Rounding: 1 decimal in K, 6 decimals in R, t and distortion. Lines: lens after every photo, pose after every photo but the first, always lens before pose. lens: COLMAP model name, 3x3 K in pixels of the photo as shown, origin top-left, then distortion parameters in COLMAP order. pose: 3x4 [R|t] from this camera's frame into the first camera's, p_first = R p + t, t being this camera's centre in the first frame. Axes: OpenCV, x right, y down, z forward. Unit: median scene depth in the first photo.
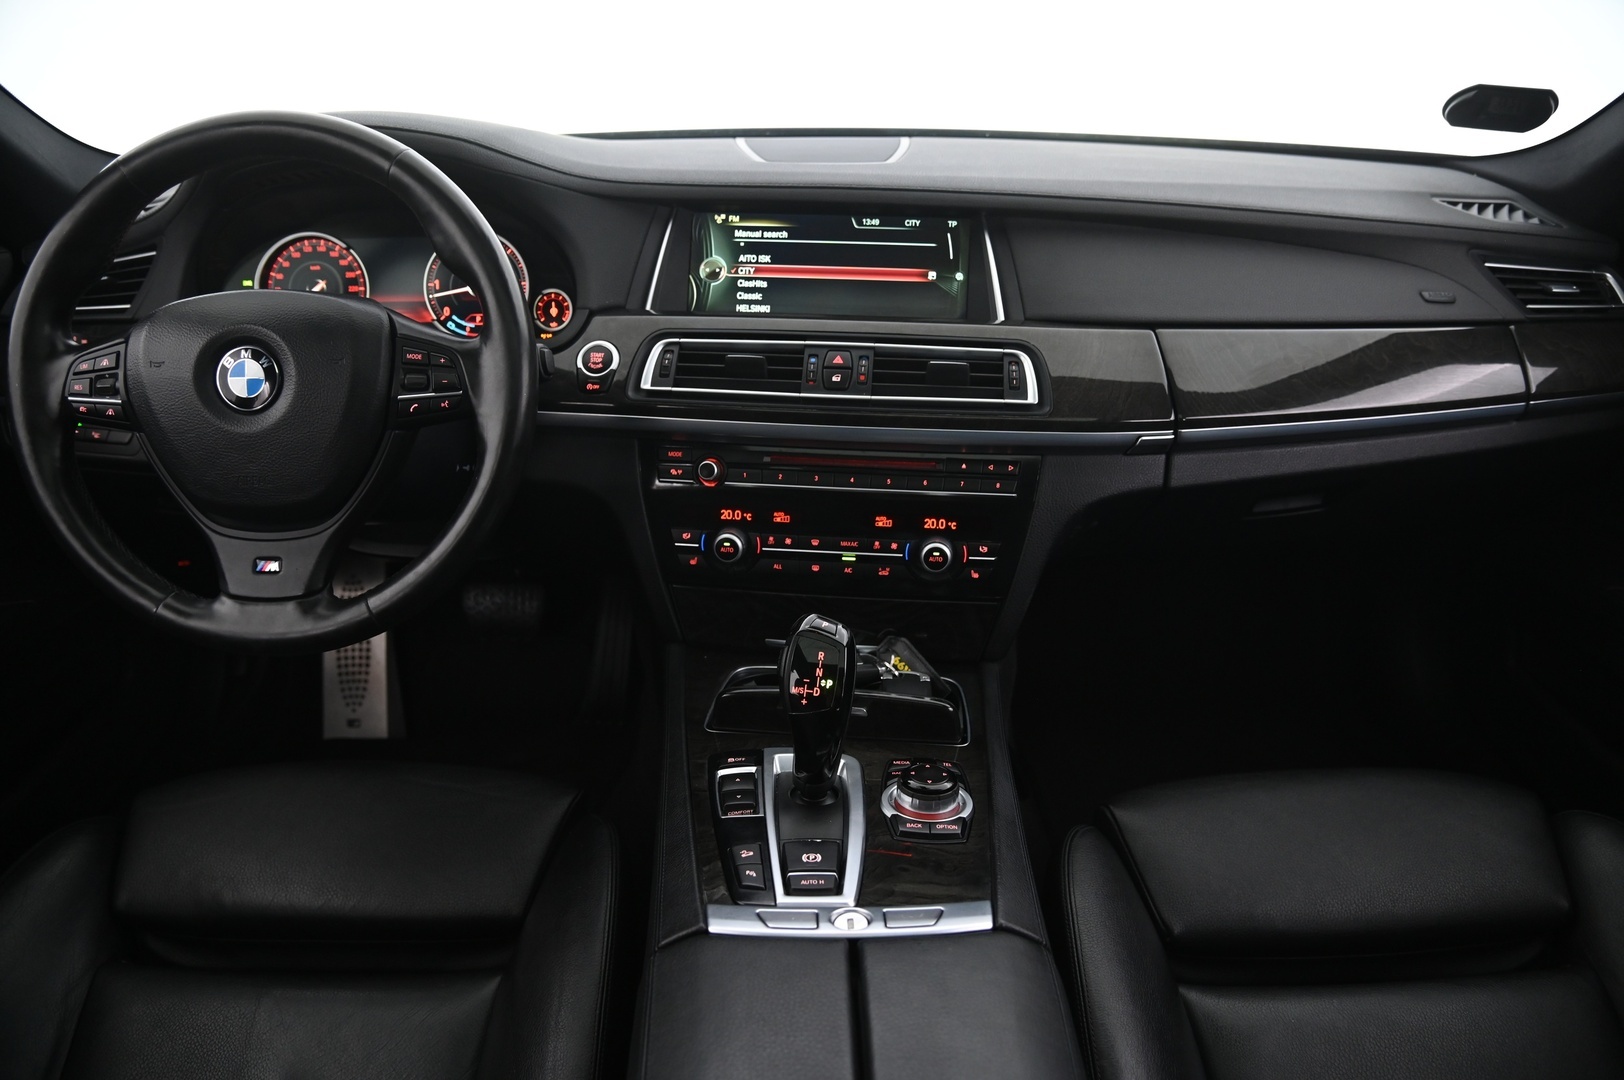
lens RADIAL K [[1121.3, 0, 796.2], [0, 1121.3, 535.0], [0, 0, 1]] dist [-0.122221, 0.066949]
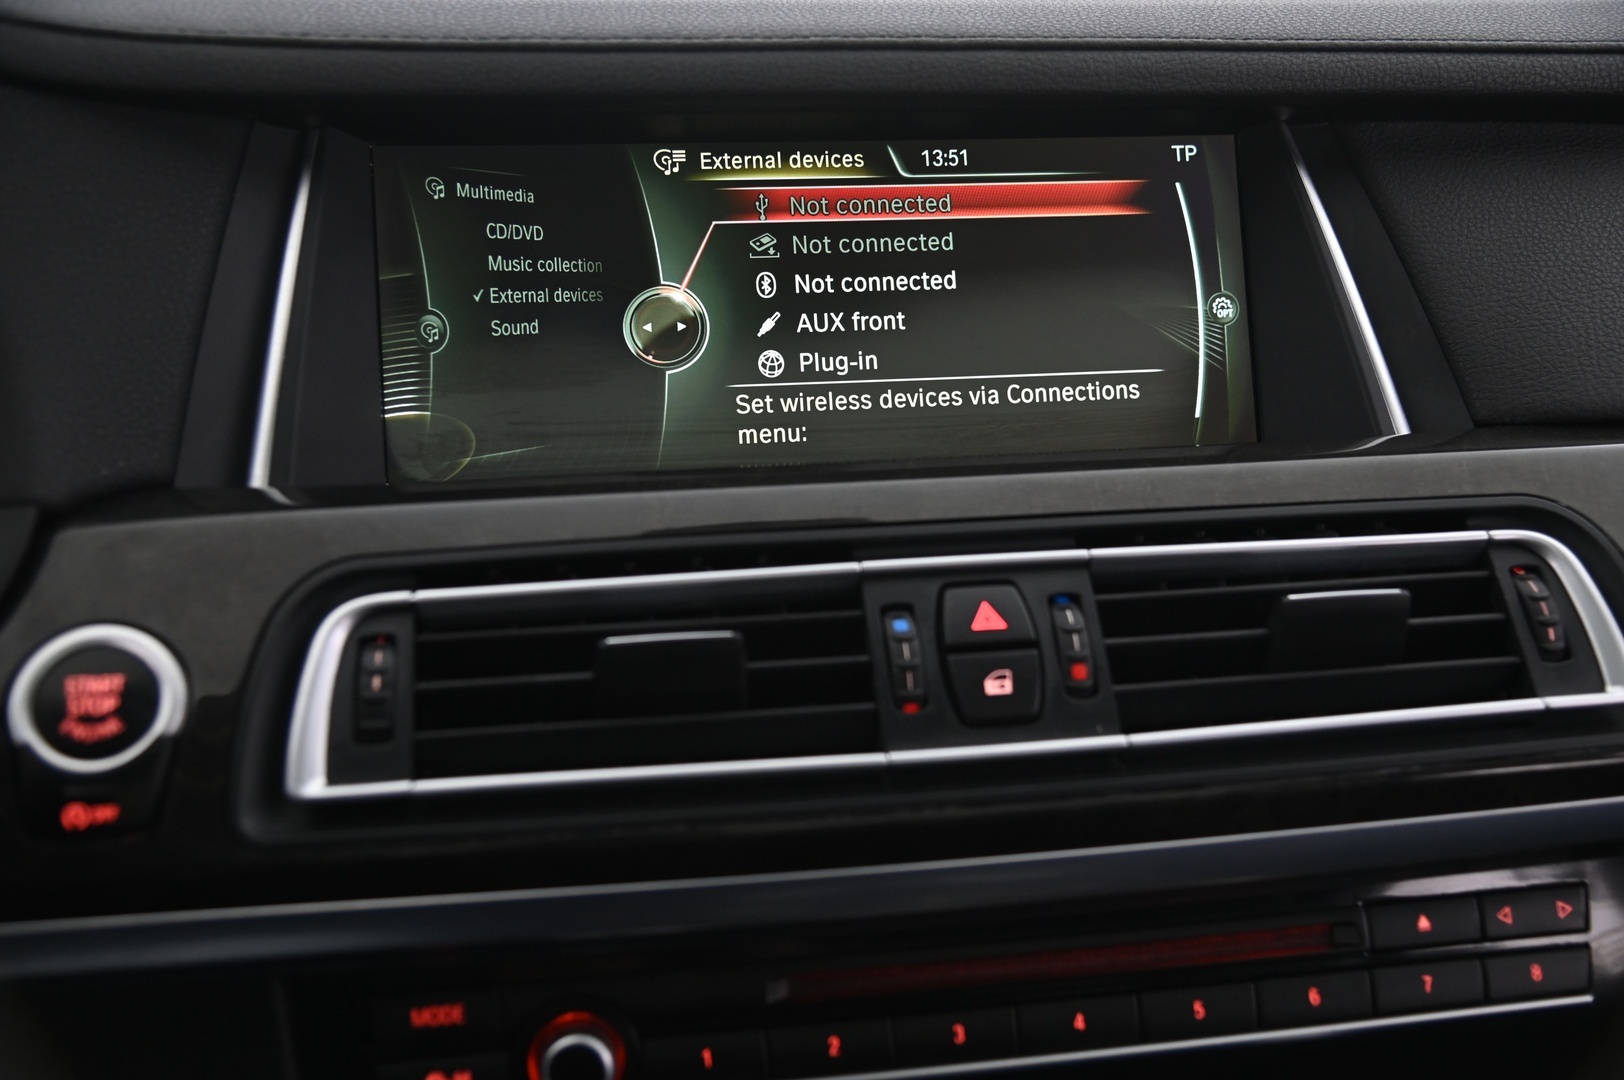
lens RADIAL K [[1727.2, 0, 816.1], [0, 1727.2, 544.6], [0, 0, 1]] dist [0.035442, 0.000000]
pose [[0.957898, -0.093417, 0.271485, -0.124726], [0.116087, 0.990864, -0.068645, -0.147120], [-0.262593, 0.097271, 0.959991, 0.564527]]
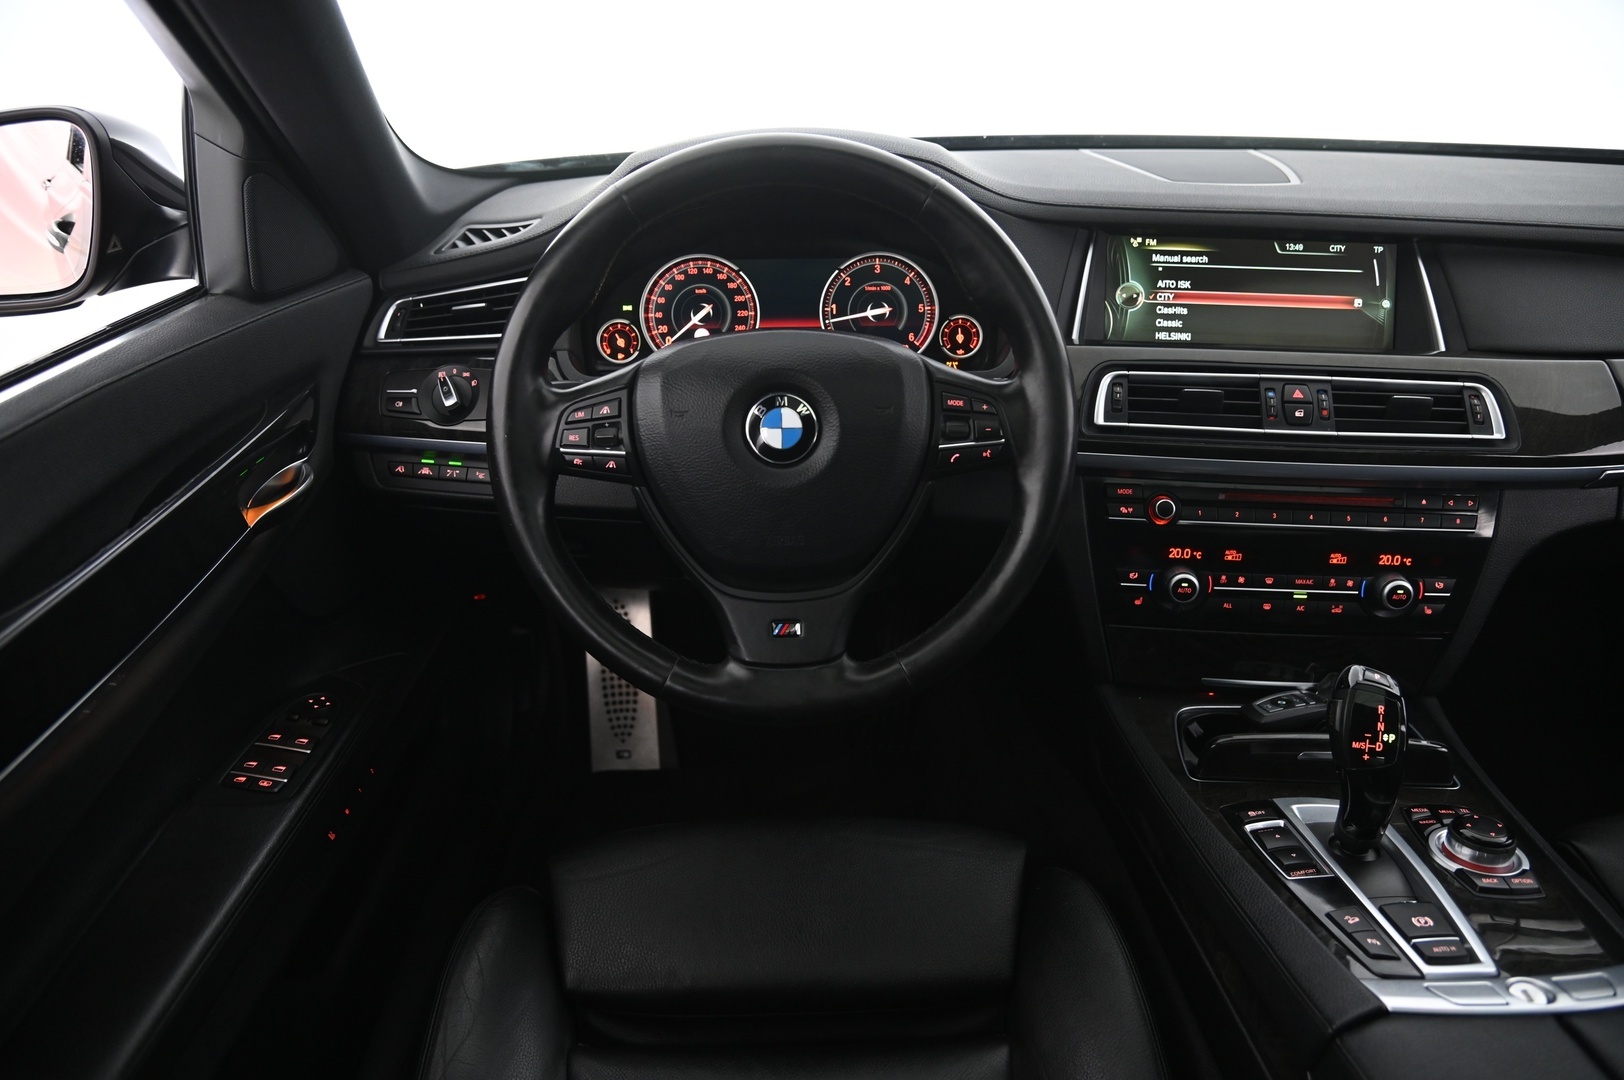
lens RADIAL K [[1121.3, 0, 801.1], [0, 1121.3, 545.2], [0, 0, 1]] dist [-0.122221, 0.066949]
pose [[0.999853, -0.016027, 0.006020, -0.396309], [0.015857, 0.999501, 0.027308, -0.056940], [-0.006455, -0.027209, 0.999609, 0.045027]]
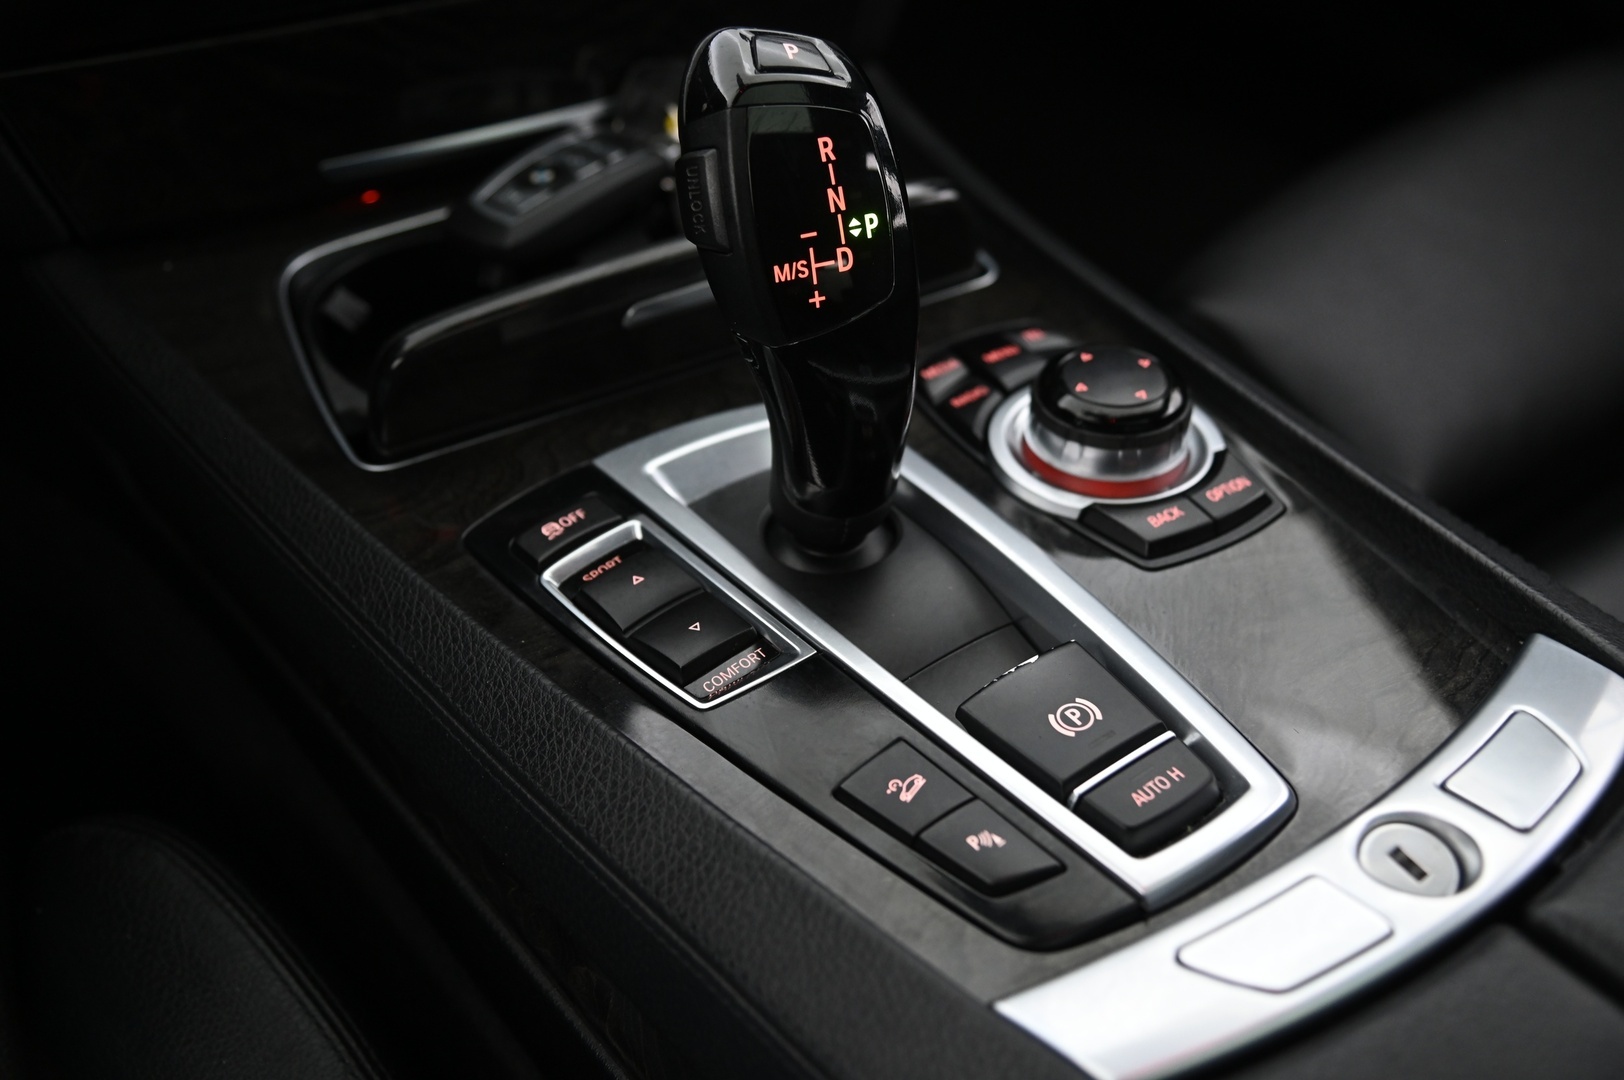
lens RADIAL K [[1727.2, 0, 853.9], [0, 1727.2, 541.3], [0, 0, 1]] dist [0.035442, 0.000000]
pose [[0.794235, -0.383267, 0.471484, -0.205972], [0.180342, 0.889692, 0.419433, -0.000907], [-0.580231, -0.248100, 0.775744, 0.464193]]
